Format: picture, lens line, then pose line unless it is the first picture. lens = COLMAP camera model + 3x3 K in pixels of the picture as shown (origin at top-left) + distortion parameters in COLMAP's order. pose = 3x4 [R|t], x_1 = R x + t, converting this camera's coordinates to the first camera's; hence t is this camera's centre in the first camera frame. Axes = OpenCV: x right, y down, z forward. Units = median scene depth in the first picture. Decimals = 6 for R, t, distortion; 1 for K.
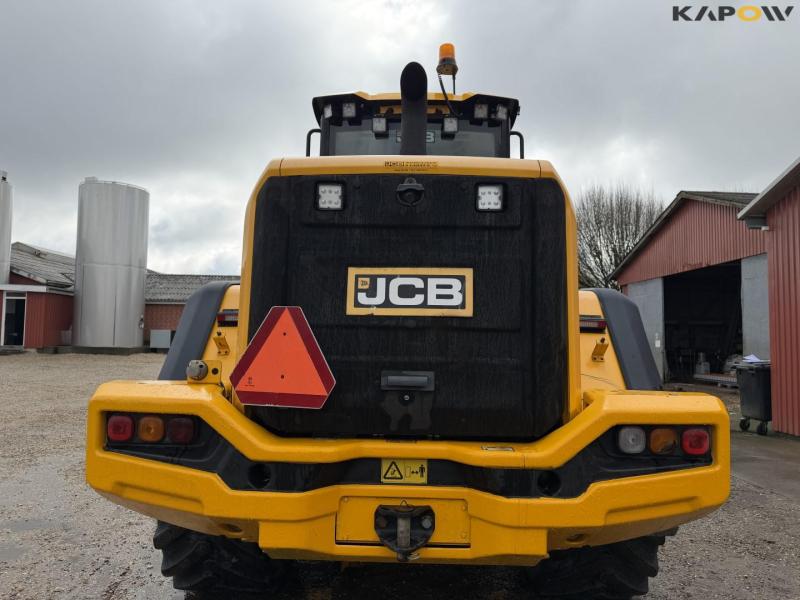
lens RADIAL K [[567.7, 0, 397.3], [0, 567.7, 297.5], [0, 0, 1]] dist [0.066005, -0.066801]
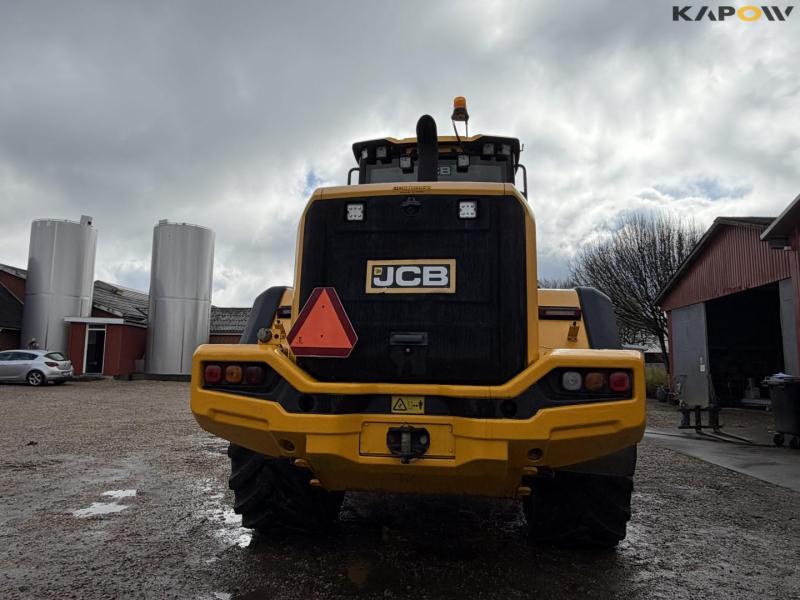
lens RADIAL K [[567.7, 0, 397.3], [0, 567.7, 297.5], [0, 0, 1]] dist [0.066005, -0.066801]
pose [[0.995676, -0.012765, -0.092018, 0.117394], [0.006820, 0.997885, -0.064640, 0.132032], [0.092648, 0.063733, 0.993657, -0.403787]]
